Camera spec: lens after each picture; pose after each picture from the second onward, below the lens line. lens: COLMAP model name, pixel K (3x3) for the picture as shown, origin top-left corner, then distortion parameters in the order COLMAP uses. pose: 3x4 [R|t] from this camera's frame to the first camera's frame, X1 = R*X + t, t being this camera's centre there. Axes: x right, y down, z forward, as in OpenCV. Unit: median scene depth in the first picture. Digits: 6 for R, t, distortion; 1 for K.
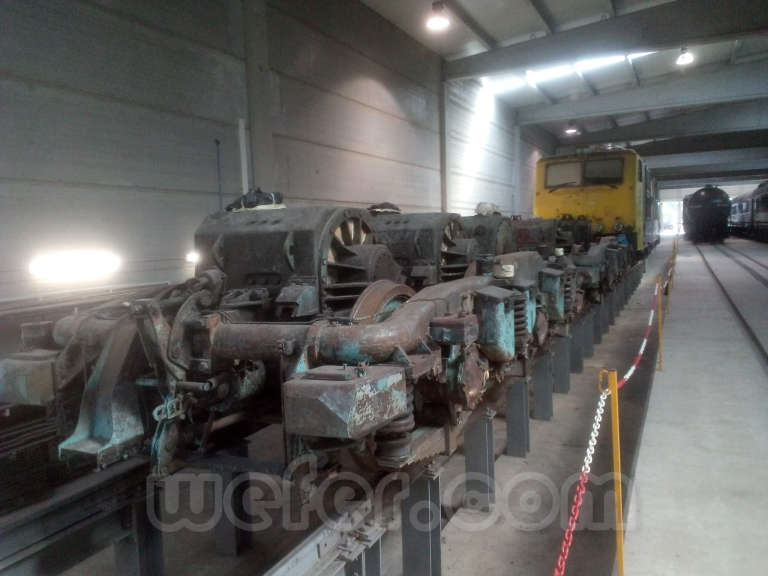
lens RADIAL K [[624.6, 0, 384.0], [0, 624.6, 288.0], [0, 0, 1]] dist [0.087494, -0.106799]
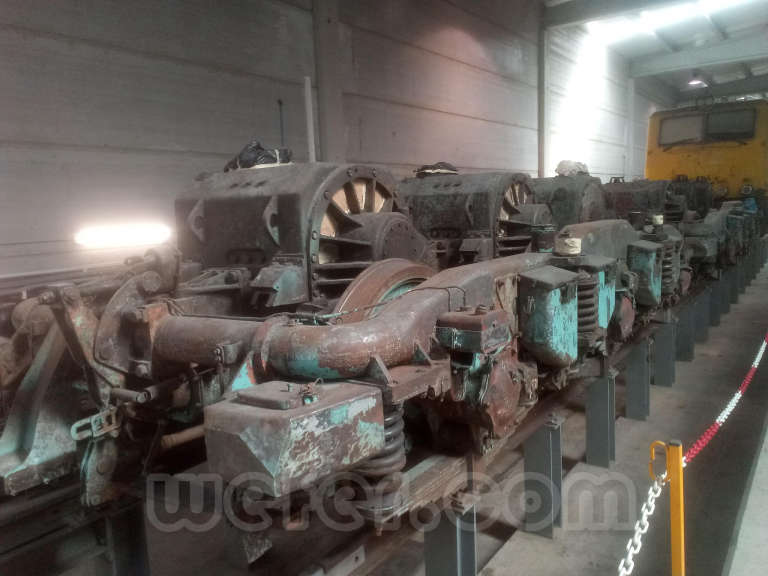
lens RADIAL K [[624.6, 0, 384.0], [0, 624.6, 288.0], [0, 0, 1]] dist [0.087494, -0.106799]
pose [[0.986380, 0.015356, -0.163766, 0.106176], [-0.007025, 0.998657, 0.051330, -0.015232], [0.164335, -0.049481, 0.985163, 0.224605]]
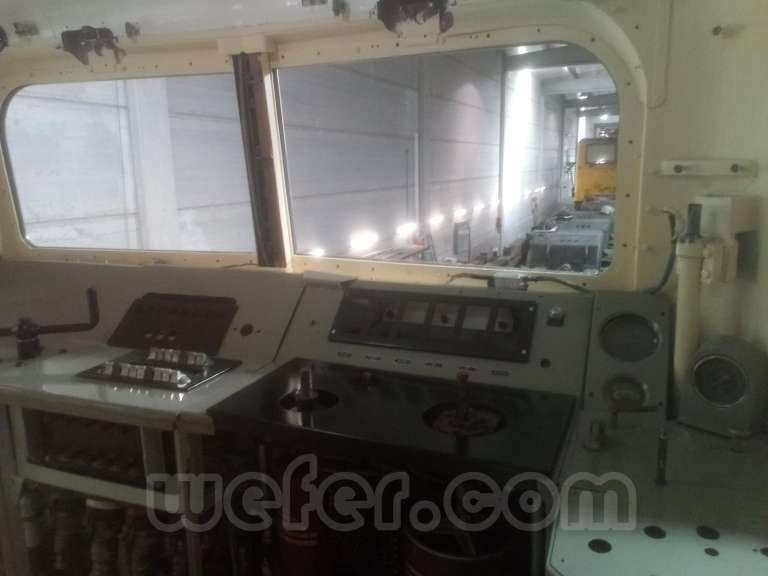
lens RADIAL K [[624.6, 0, 384.0], [0, 624.6, 288.0], [0, 0, 1]] dist [0.087494, -0.106799]
pose [[0.998387, 0.007325, 0.056308, -0.963381], [-0.013361, 0.994107, 0.107580, -0.168043], [-0.055188, -0.108159, 0.992601, -1.220347]]
